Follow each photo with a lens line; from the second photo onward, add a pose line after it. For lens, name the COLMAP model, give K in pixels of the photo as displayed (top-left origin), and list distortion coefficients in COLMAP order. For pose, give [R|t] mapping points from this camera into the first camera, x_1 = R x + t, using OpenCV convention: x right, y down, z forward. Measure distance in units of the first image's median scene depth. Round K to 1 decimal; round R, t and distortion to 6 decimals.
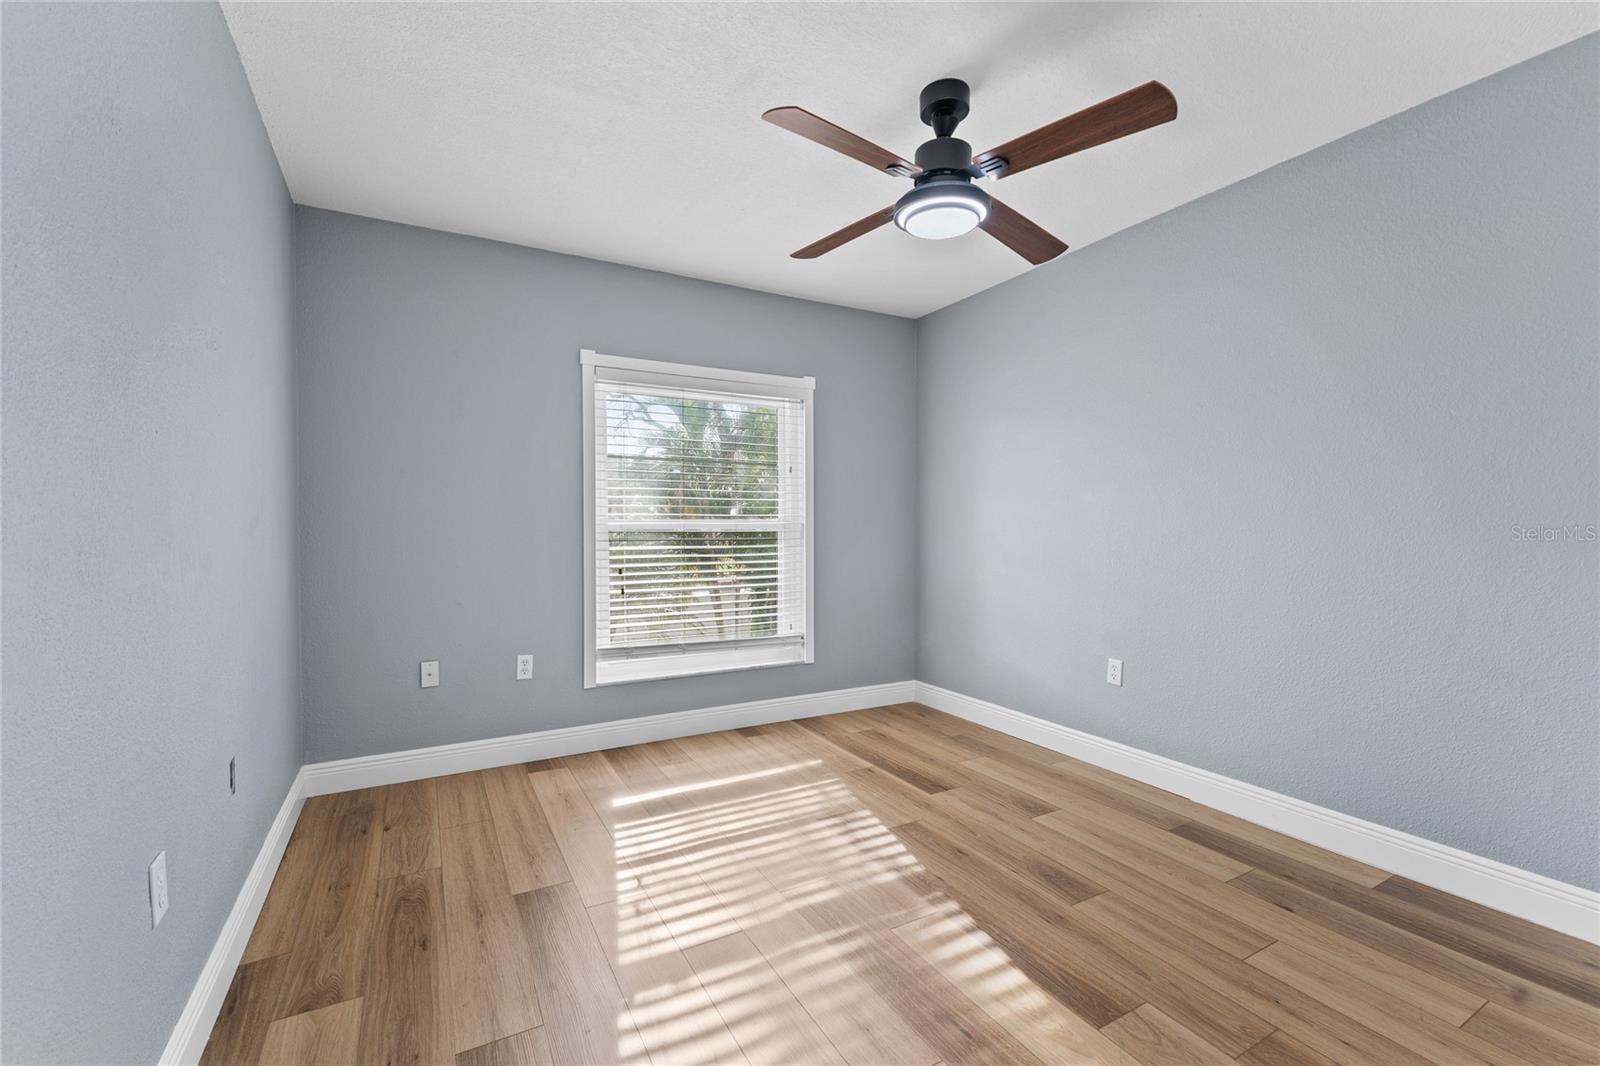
lens RADIAL K [[644.2, 0, 800.0], [0, 644.2, 533.0], [0, 0, 1]] dist [0.001193, 0.000130]
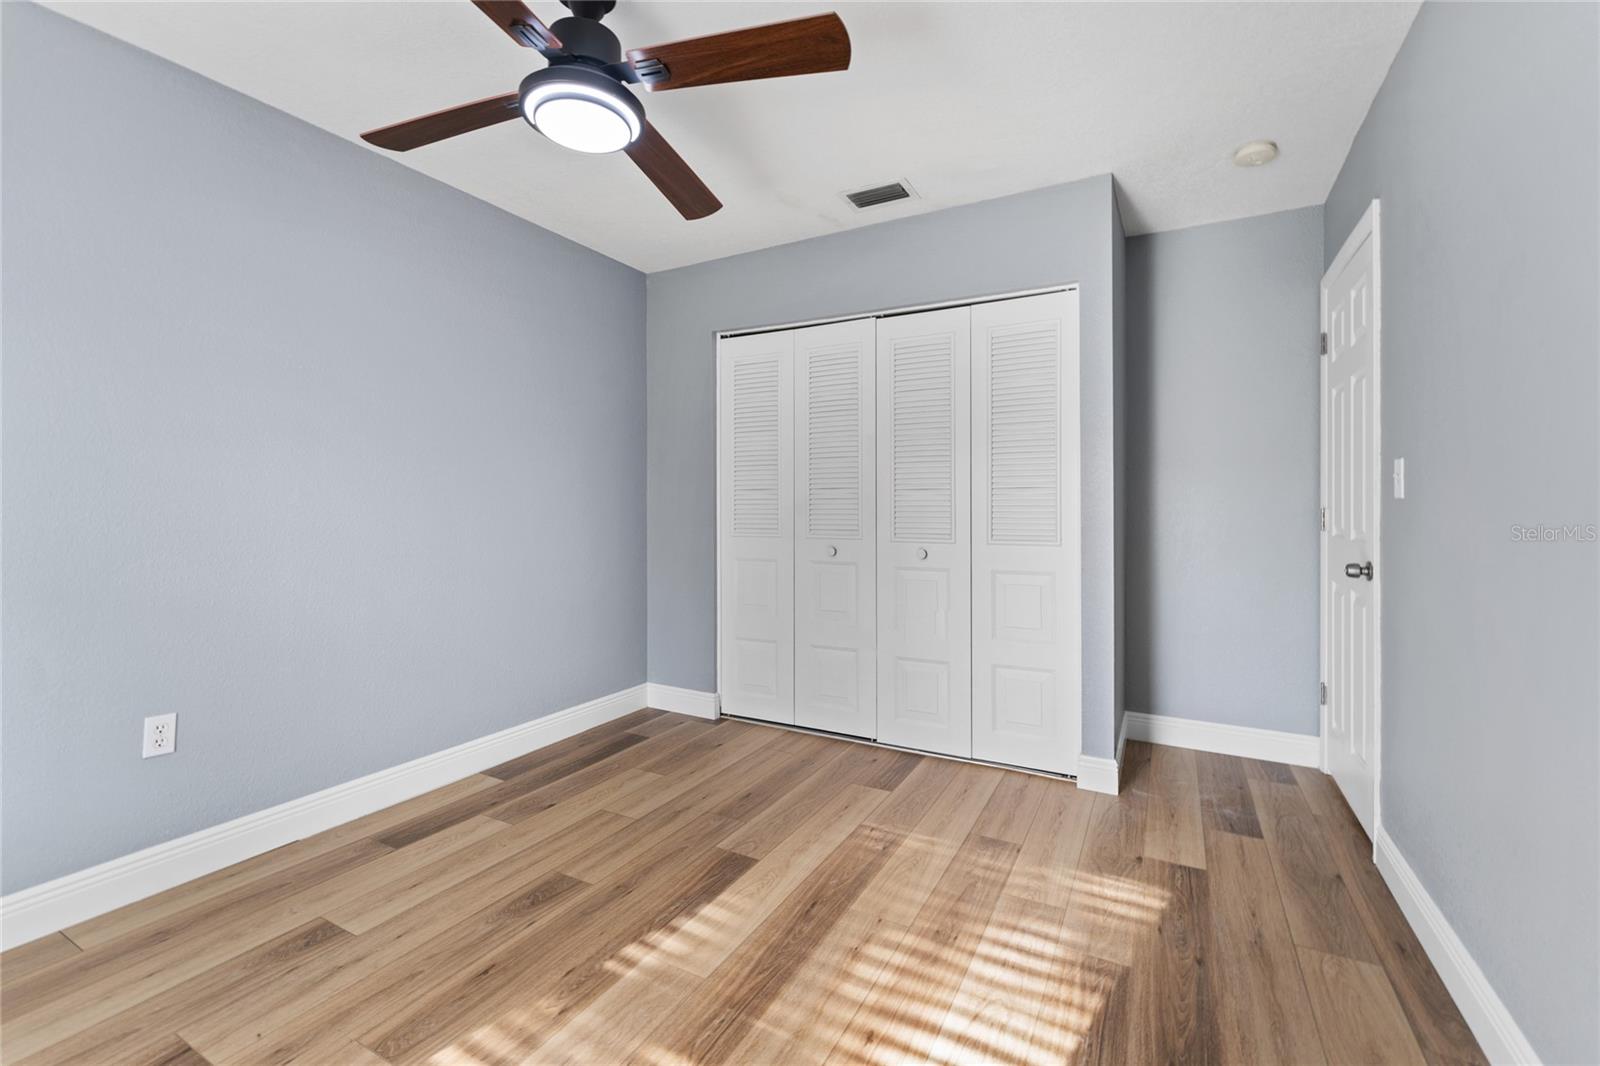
lens RADIAL K [[658.8, 0, 798.1], [0, 658.8, 506.8], [0, 0, 1]] dist [-0.001310, -0.000107]
pose [[-0.500693, 0.002406, 0.865622, -0.590555], [0.011460, 0.999927, 0.003849, -0.010222], [-0.865549, 0.011847, -0.500684, 1.155717]]
